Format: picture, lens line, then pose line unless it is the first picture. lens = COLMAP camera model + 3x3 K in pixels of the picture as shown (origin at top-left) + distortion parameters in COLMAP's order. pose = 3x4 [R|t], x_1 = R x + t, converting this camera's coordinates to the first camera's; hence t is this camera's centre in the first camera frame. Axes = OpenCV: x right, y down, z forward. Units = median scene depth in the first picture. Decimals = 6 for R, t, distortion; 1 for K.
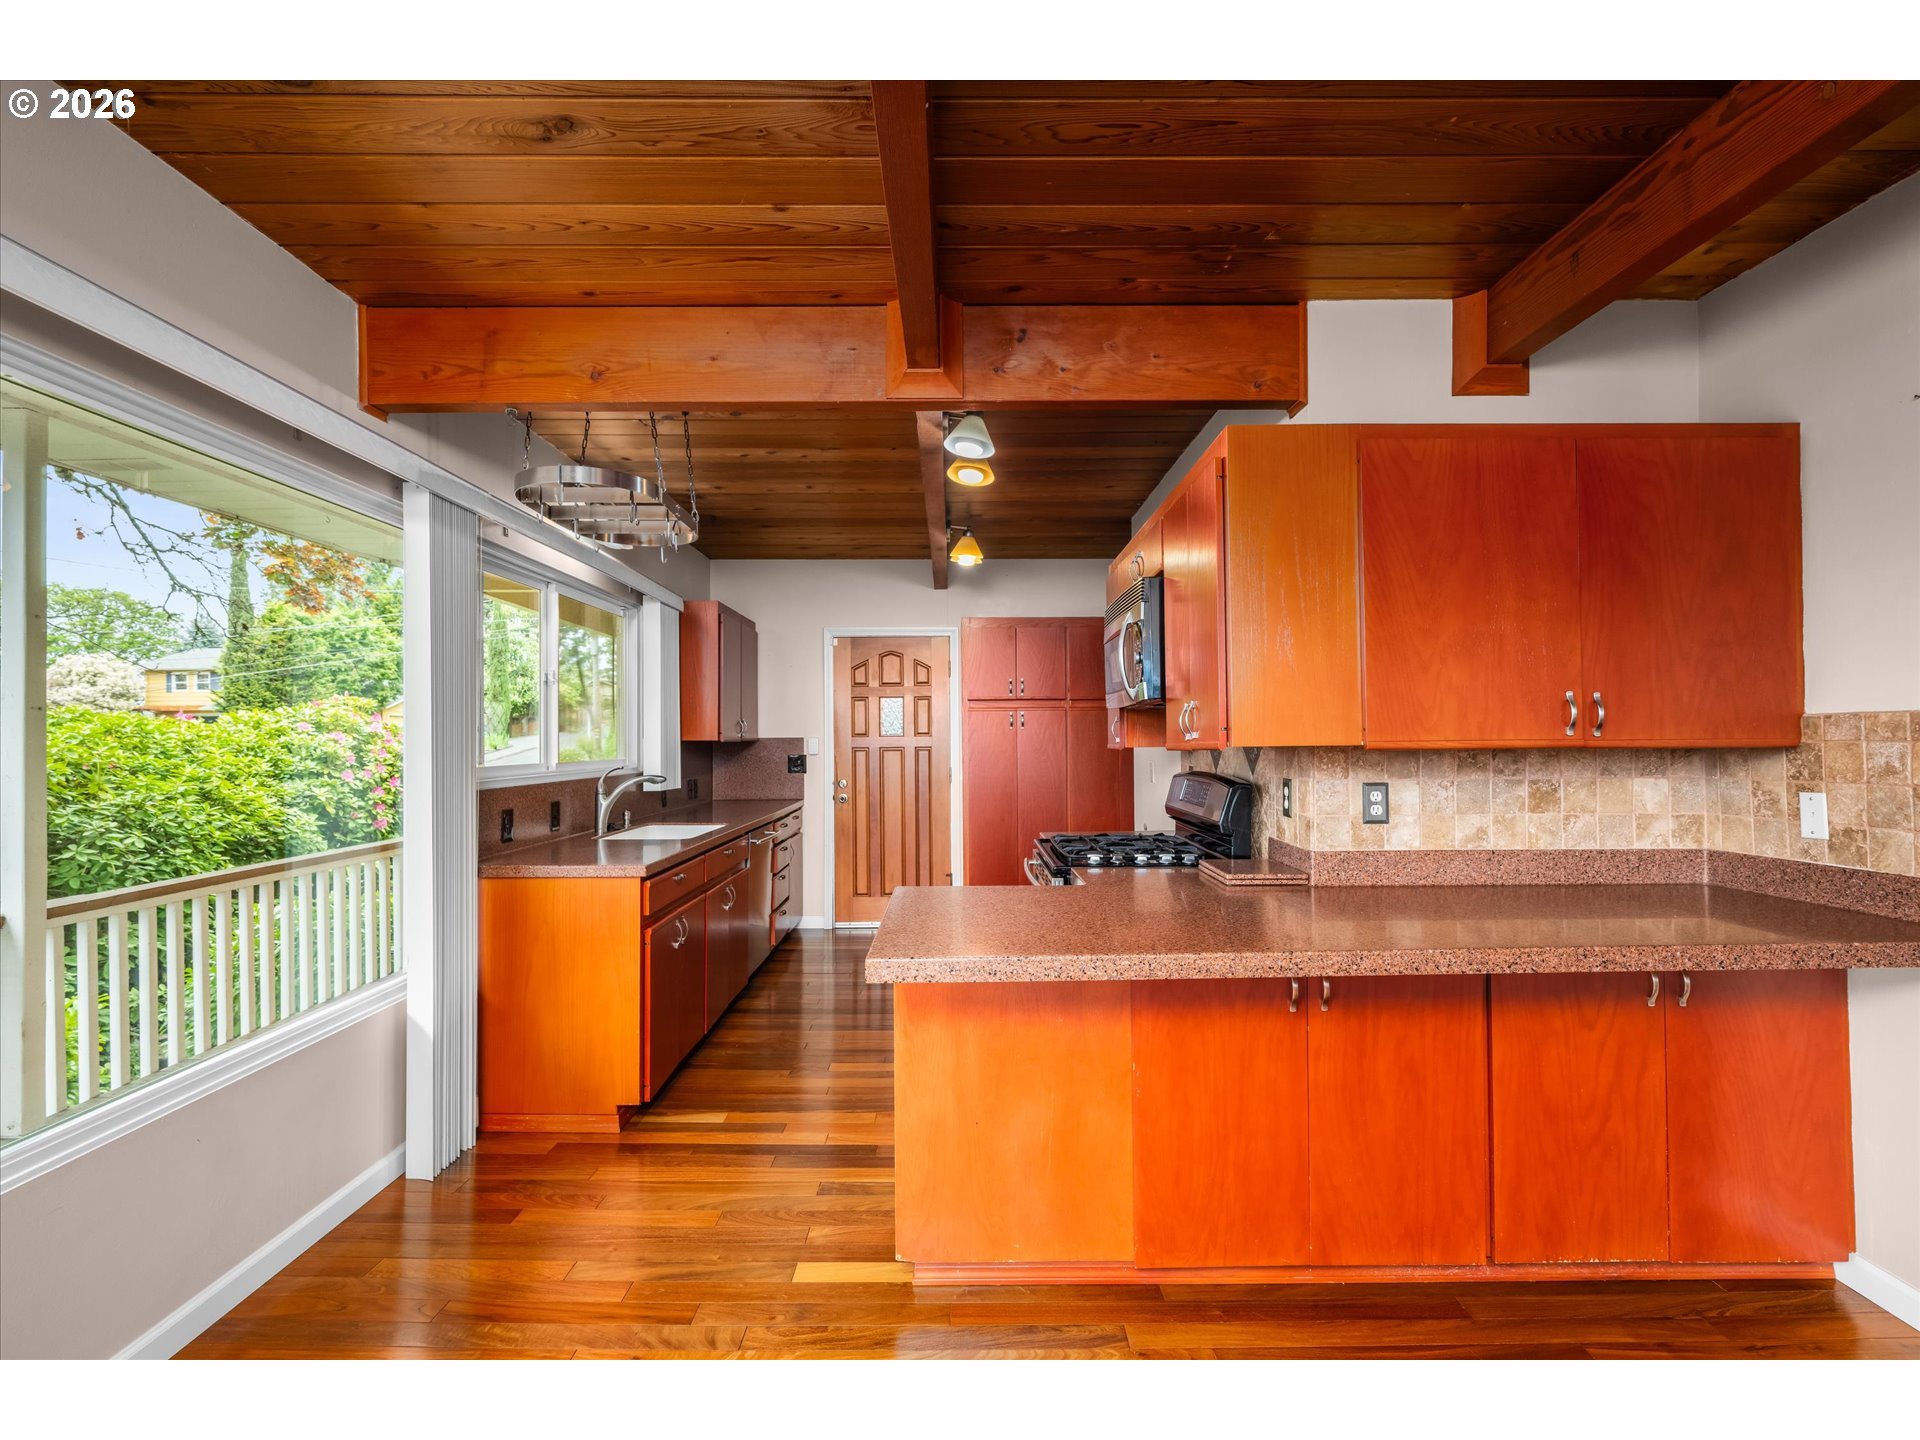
lens RADIAL K [[878.6, 0, 964.1], [0, 878.6, 724.5], [0, 0, 1]] dist [-0.002198, -0.000185]
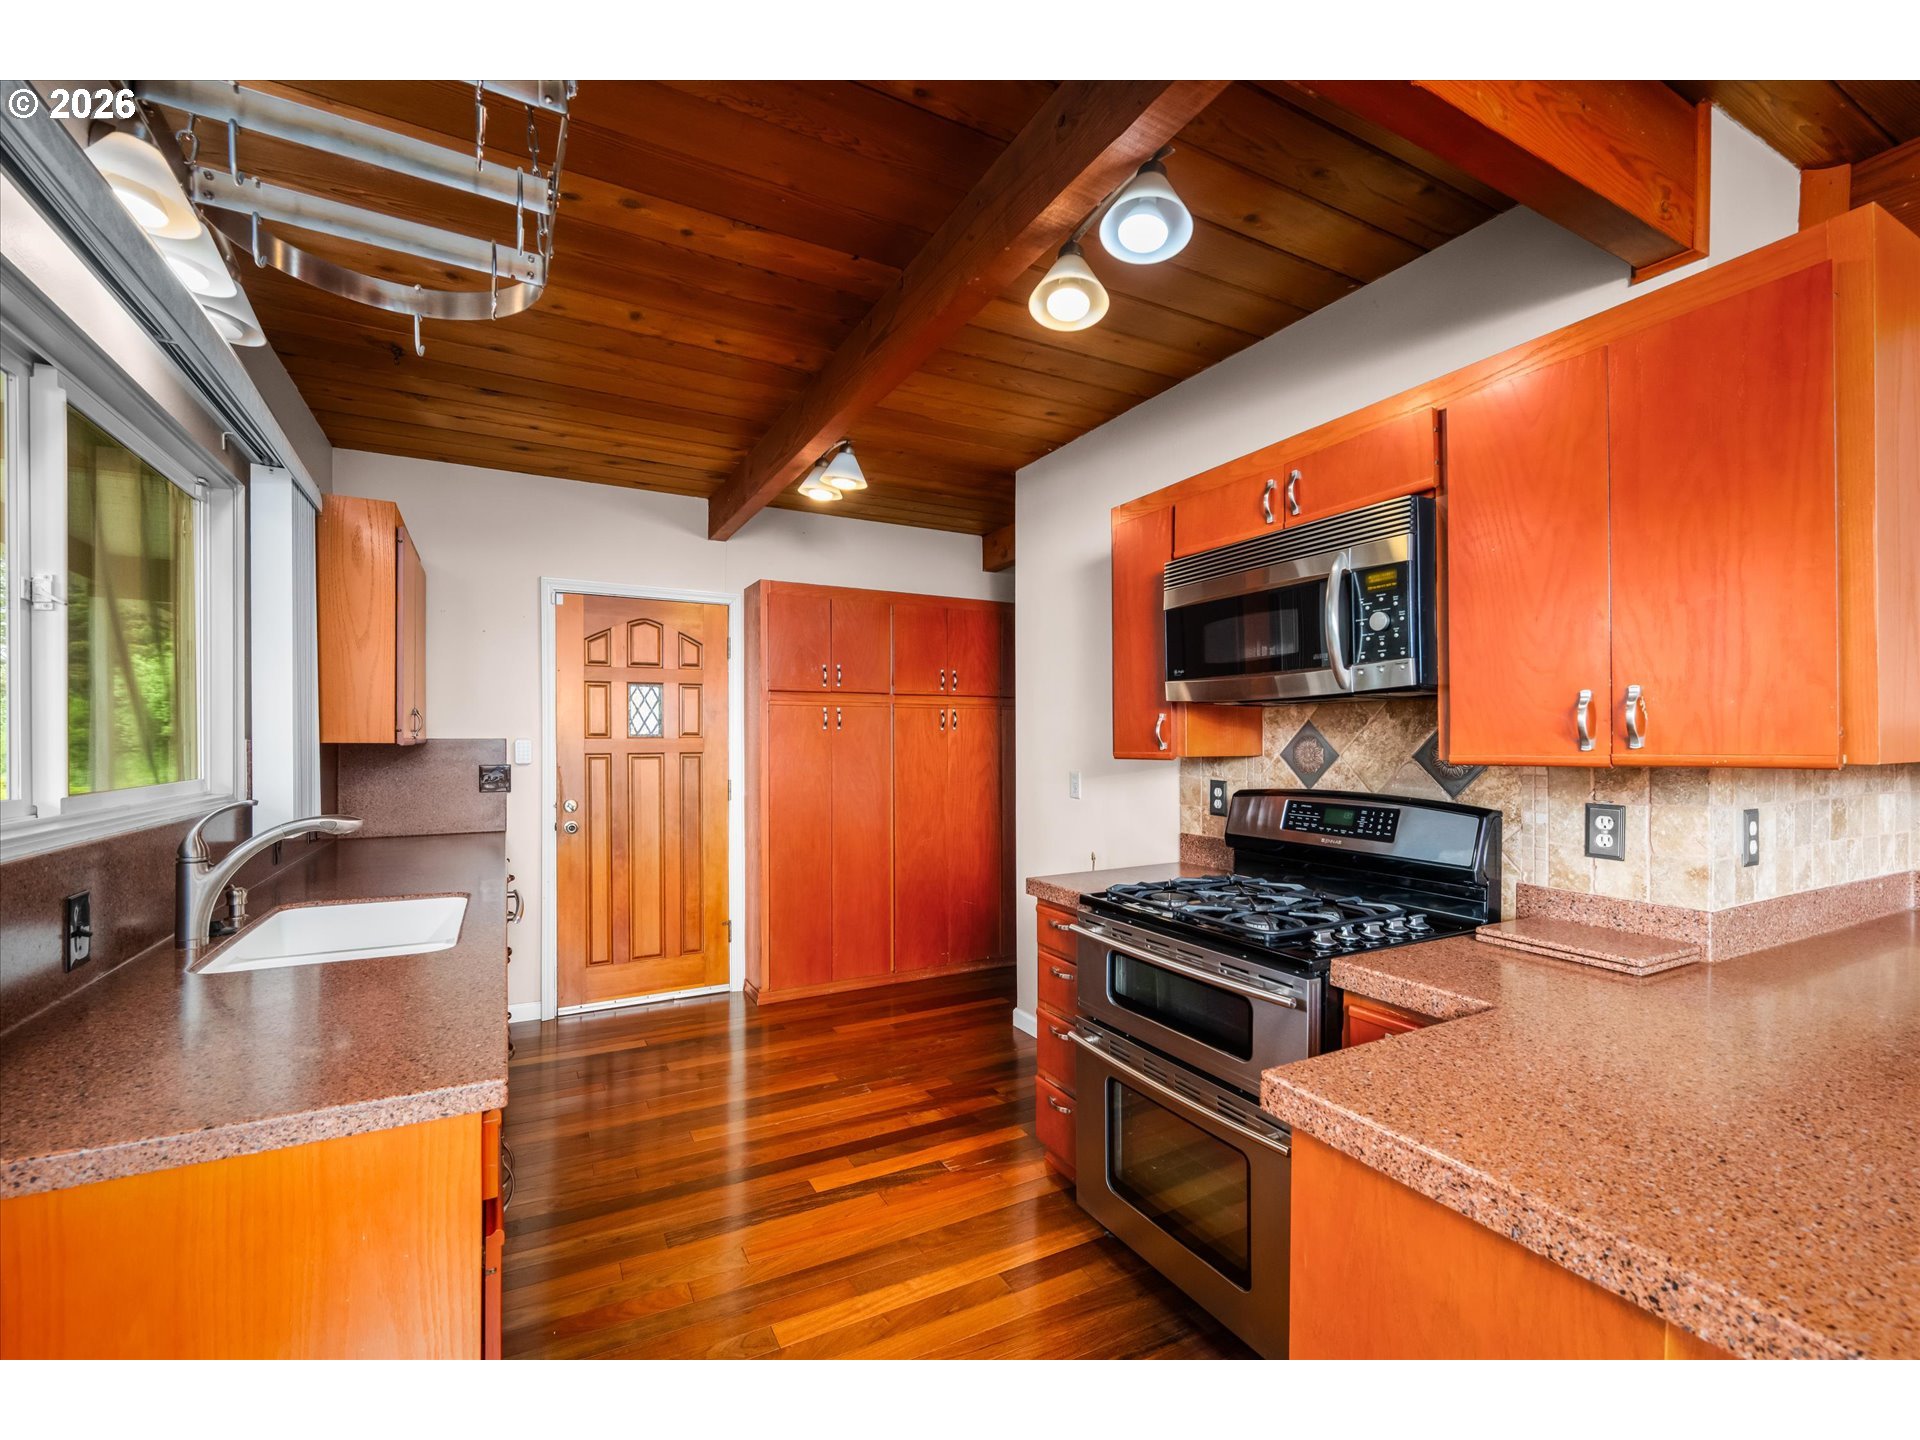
lens RADIAL K [[827.6, 0, 965.3], [0, 827.6, 737.8], [0, 0, 1]] dist [-0.000443, 0.000030]
pose [[0.883989, 0.006407, 0.467464, -0.170722], [-0.012654, 0.999868, 0.010227, 0.003545], [-0.467337, -0.014956, 0.883953, 0.286380]]
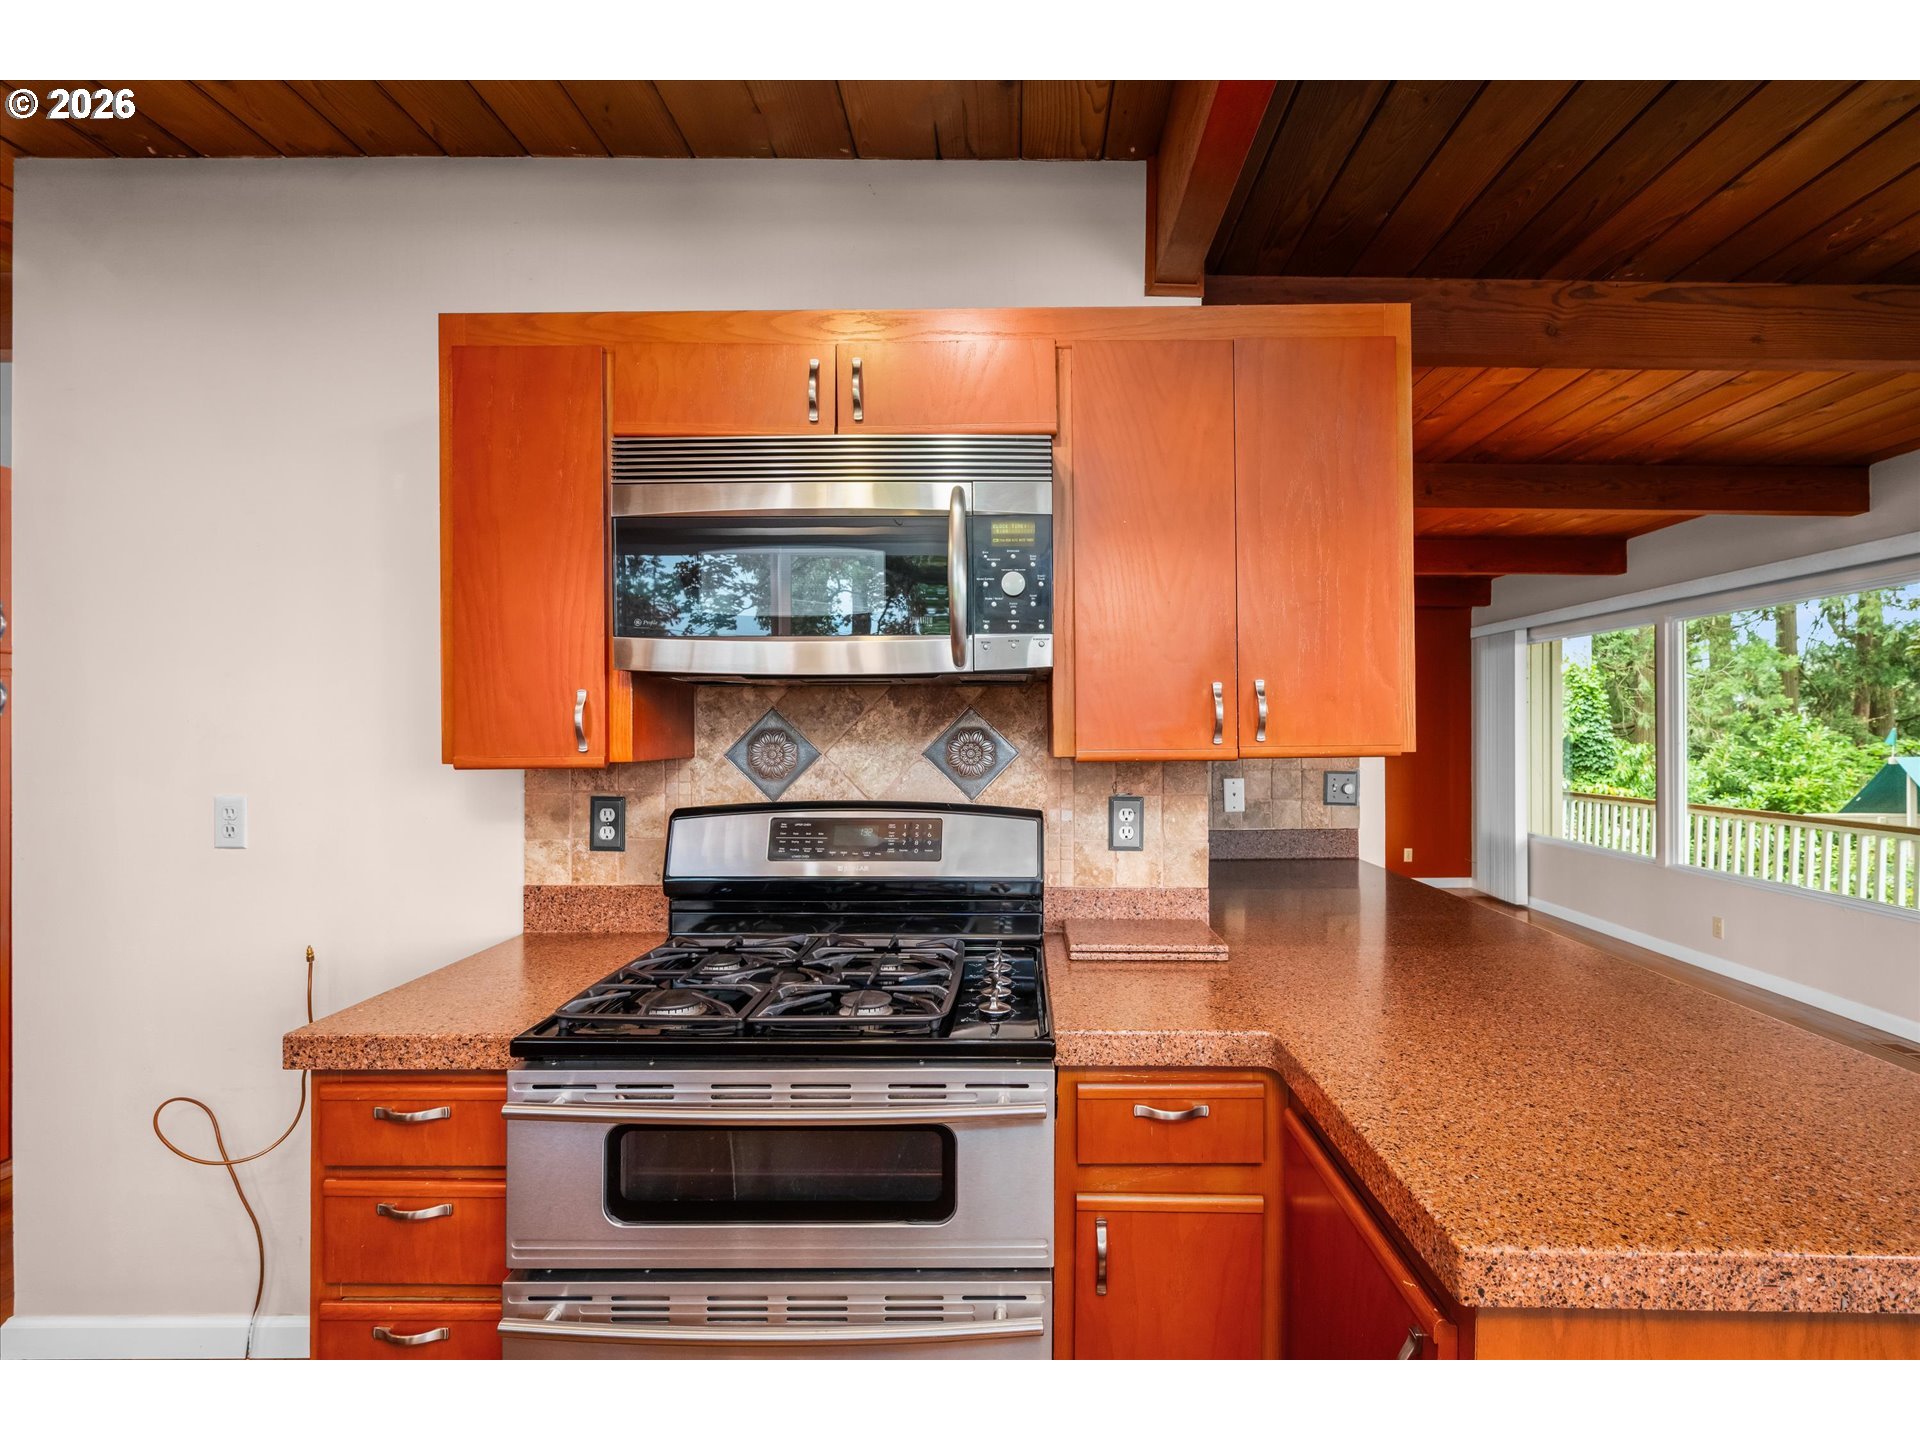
lens RADIAL K [[901.3, 0, 960.7], [0, 901.3, 726.8], [0, 0, 1]] dist [0.000779, 0.000179]
pose [[0.008180, 0.010894, 0.999907, -0.156686], [-0.013889, 0.999845, -0.010780, 0.006508], [-0.999870, -0.013799, 0.008330, 0.492044]]
